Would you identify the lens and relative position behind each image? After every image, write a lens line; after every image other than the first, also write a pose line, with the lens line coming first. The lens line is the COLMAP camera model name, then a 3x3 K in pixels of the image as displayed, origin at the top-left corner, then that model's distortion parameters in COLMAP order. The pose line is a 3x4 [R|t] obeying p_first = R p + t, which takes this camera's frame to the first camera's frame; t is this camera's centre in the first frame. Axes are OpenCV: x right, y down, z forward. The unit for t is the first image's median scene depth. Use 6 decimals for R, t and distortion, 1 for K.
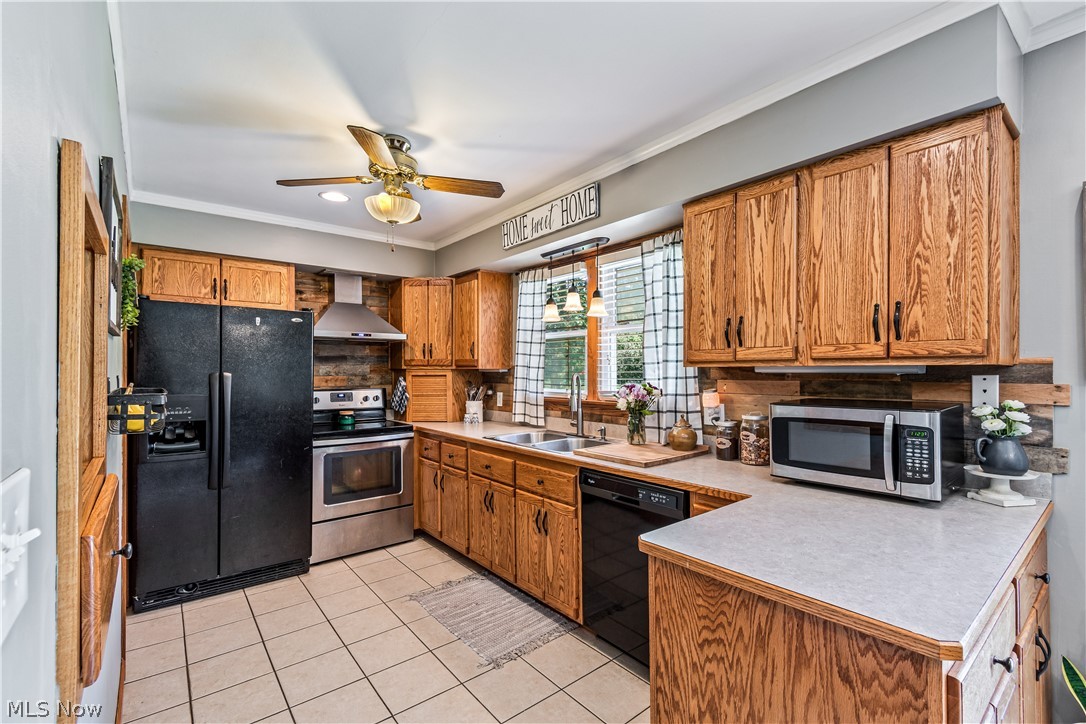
lens RADIAL K [[480.8, 0, 544.6], [0, 480.8, 373.2], [0, 0, 1]] dist [0.000534, -0.000916]
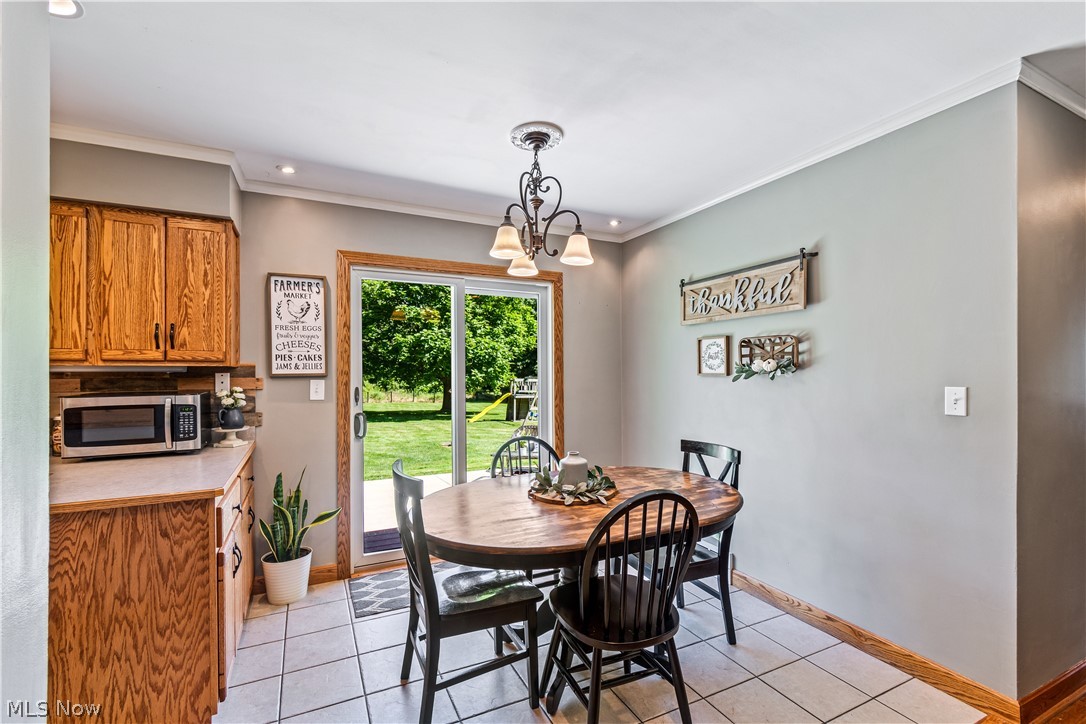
lens RADIAL K [[480.8, 0, 544.6], [0, 480.8, 373.2], [0, 0, 1]] dist [0.000534, -0.000916]
pose [[0.213340, 0.005294, 0.976964, -0.498995], [0.007991, 0.999942, -0.007164, 0.027314], [-0.976945, 0.009335, 0.213285, -0.470000]]
